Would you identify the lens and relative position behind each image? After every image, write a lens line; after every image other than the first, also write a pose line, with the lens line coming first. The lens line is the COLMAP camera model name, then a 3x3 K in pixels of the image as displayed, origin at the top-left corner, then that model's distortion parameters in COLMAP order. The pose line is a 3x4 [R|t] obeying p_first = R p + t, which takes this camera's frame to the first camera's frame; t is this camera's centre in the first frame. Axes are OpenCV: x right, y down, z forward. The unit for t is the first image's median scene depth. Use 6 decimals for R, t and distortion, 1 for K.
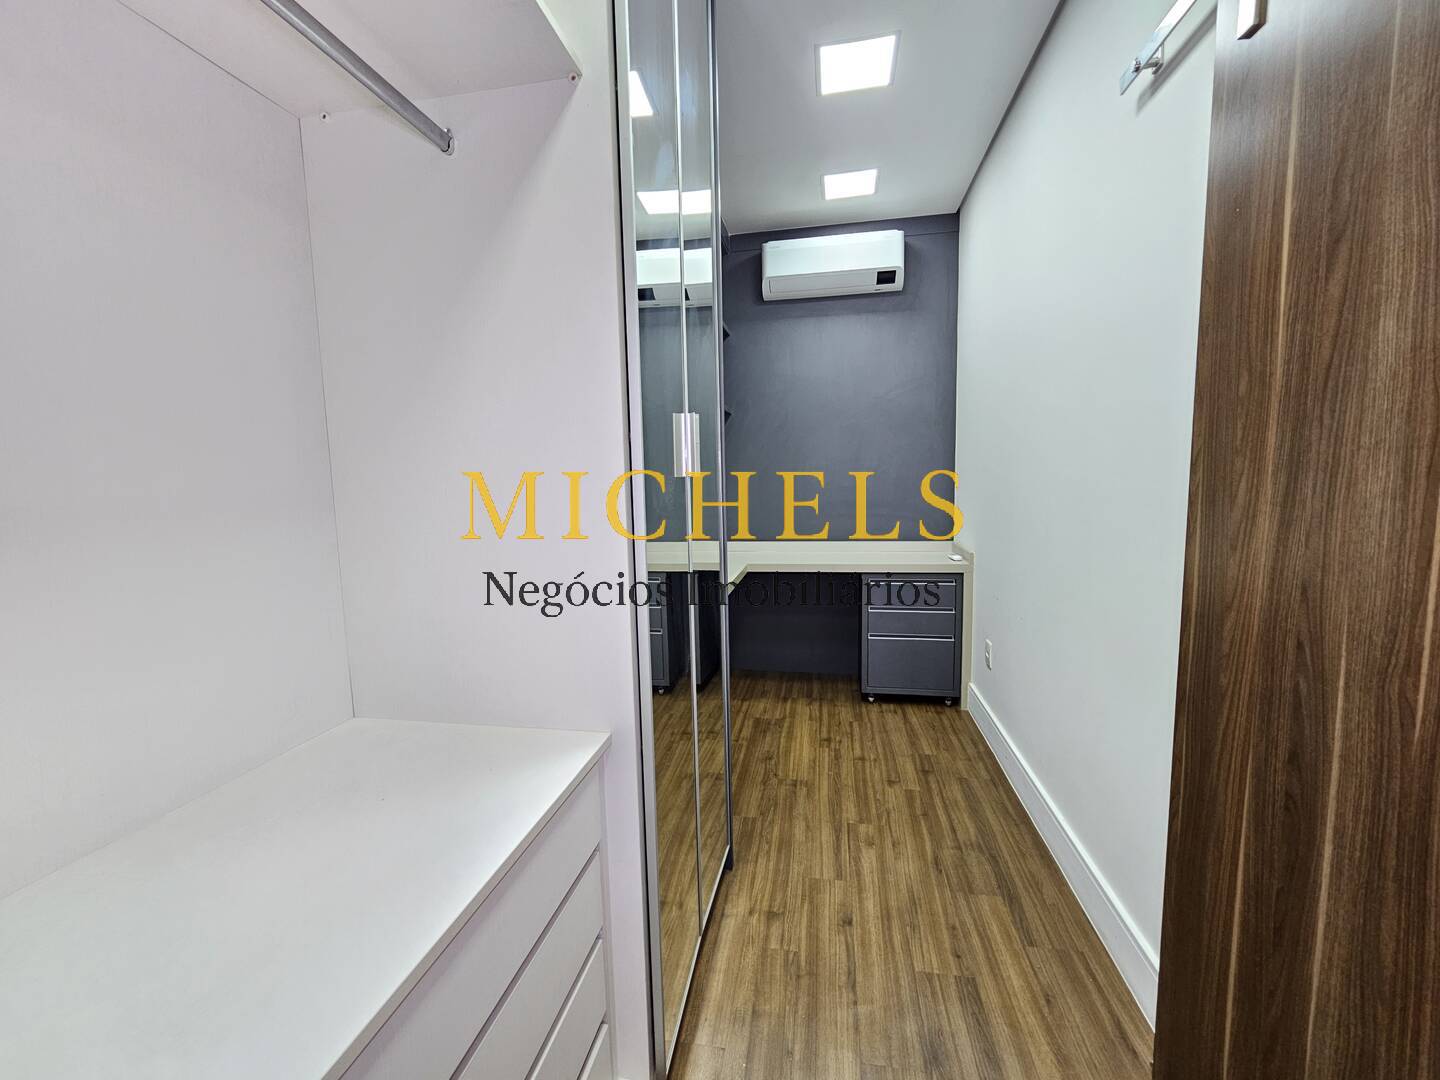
lens RADIAL K [[593.6, 0, 718.5], [0, 593.6, 534.3], [0, 0, 1]] dist [-0.002469, 0.001755]
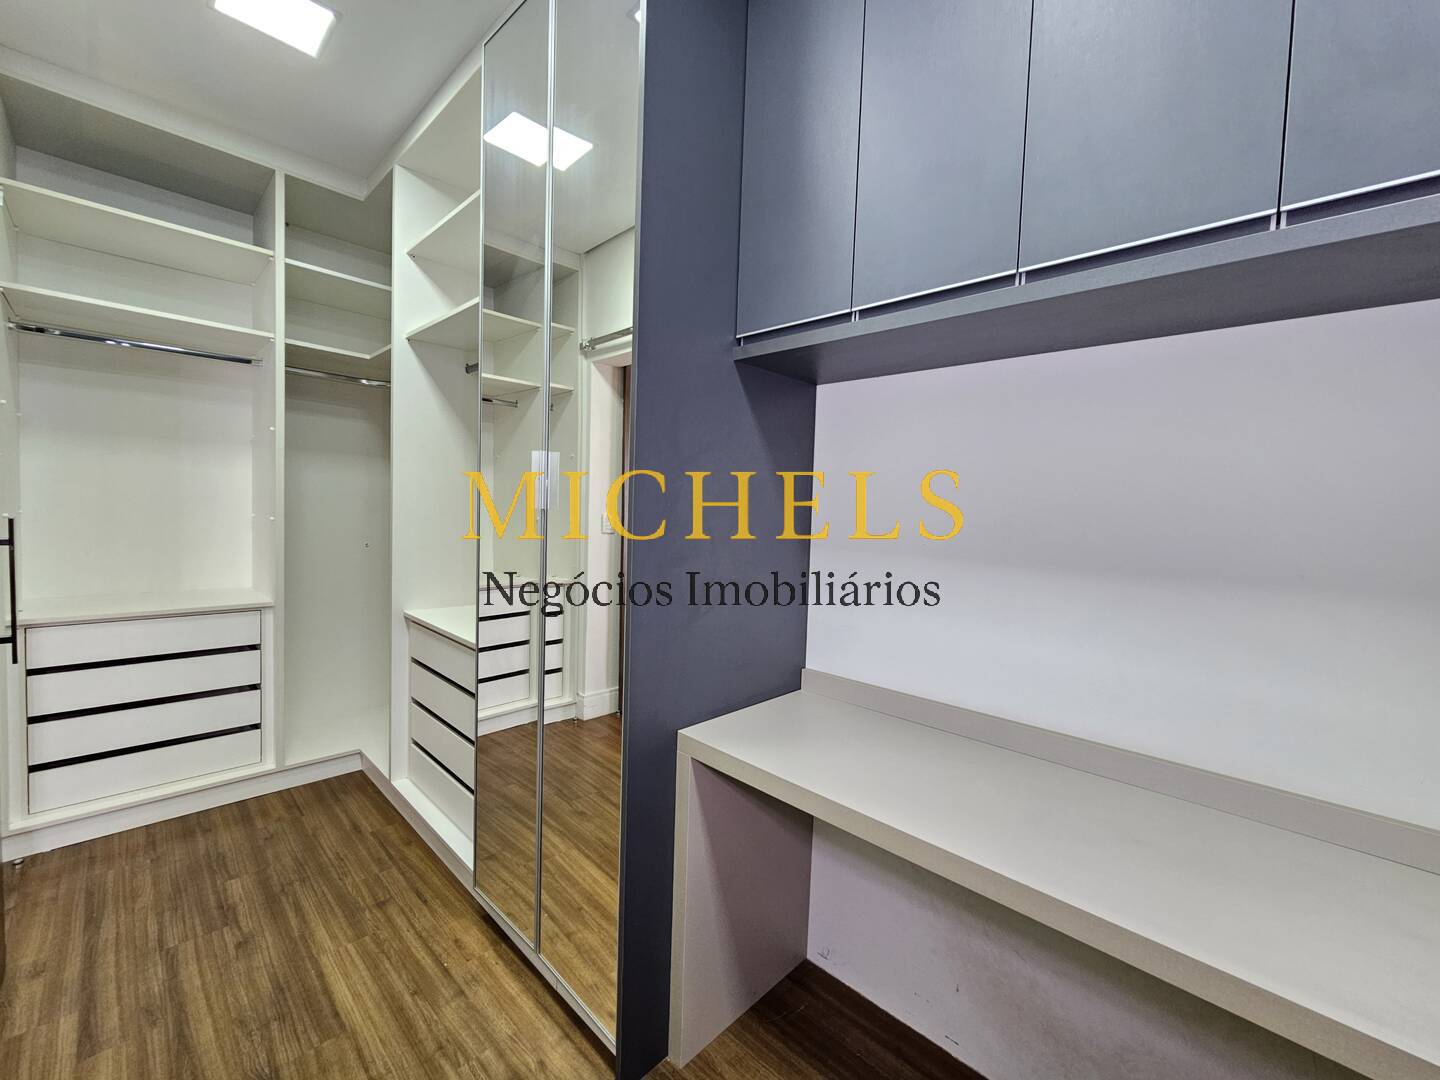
lens RADIAL K [[593.6, 0, 723.5], [0, 593.6, 530.0], [0, 0, 1]] dist [-0.002469, 0.001755]
pose [[-0.554195, 0.037428, -0.831545, 0.395805], [-0.107314, 0.987439, 0.115966, -0.128152], [0.825440, 0.153504, -0.543217, 1.097022]]
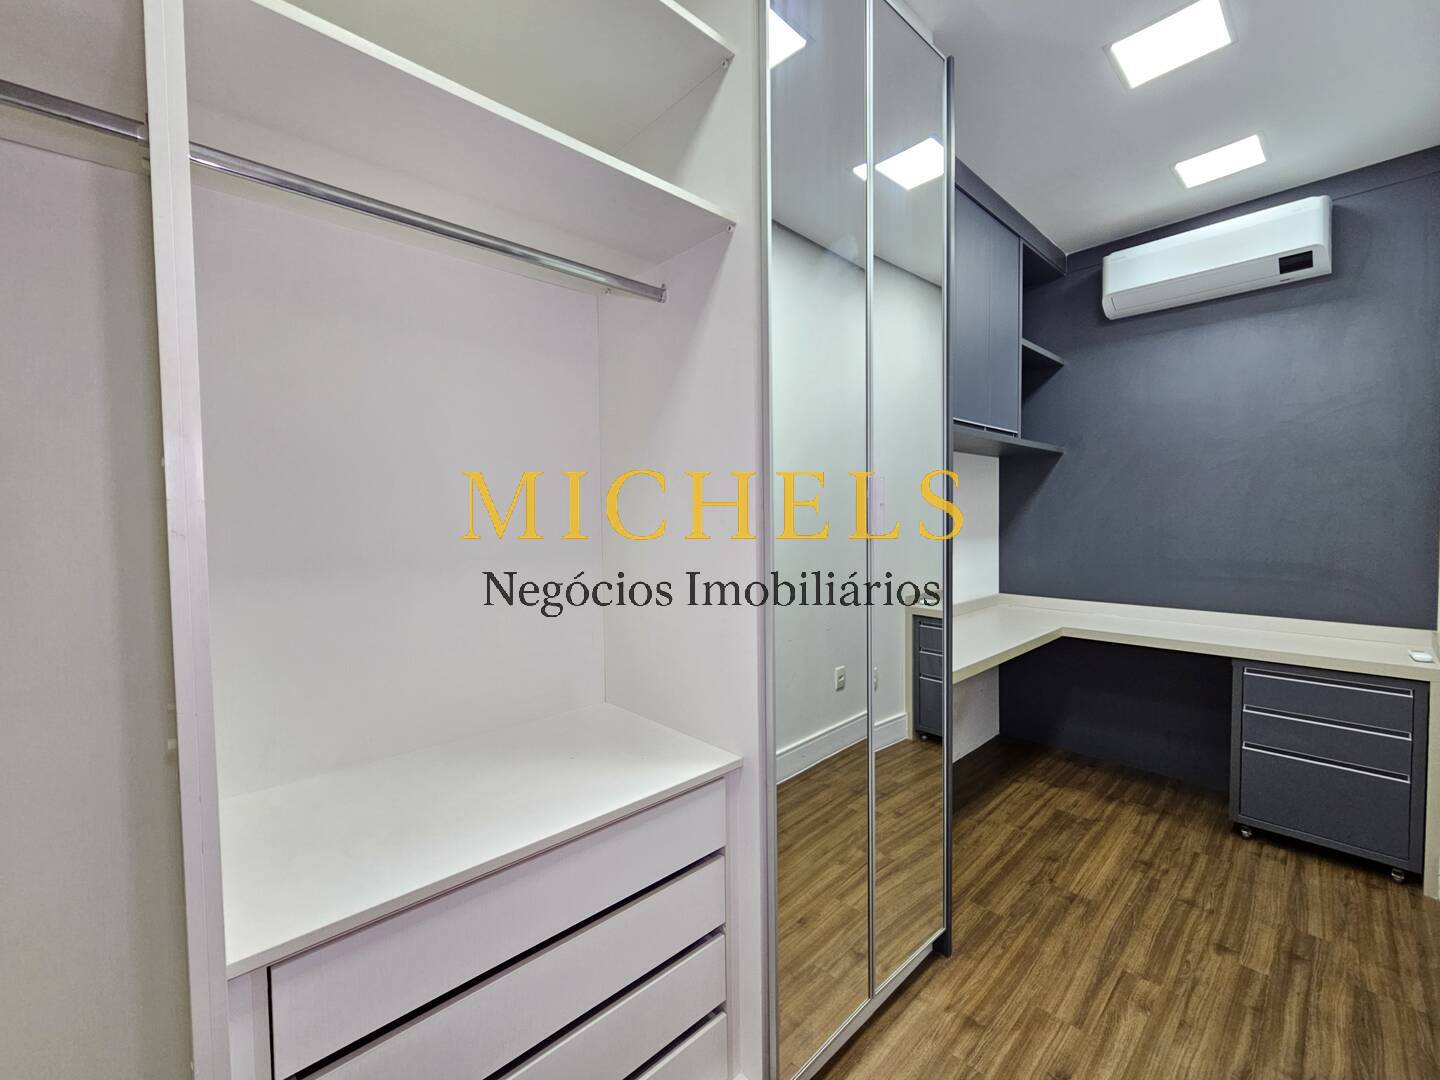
lens RADIAL K [[593.6, 0, 717.8], [0, 593.6, 534.8], [0, 0, 1]] dist [-0.002469, 0.001755]
pose [[0.804181, 0.032149, -0.593515, 0.208777], [-0.066658, 0.997115, -0.036306, -0.025591], [0.590636, 0.068759, 0.804004, 0.001596]]
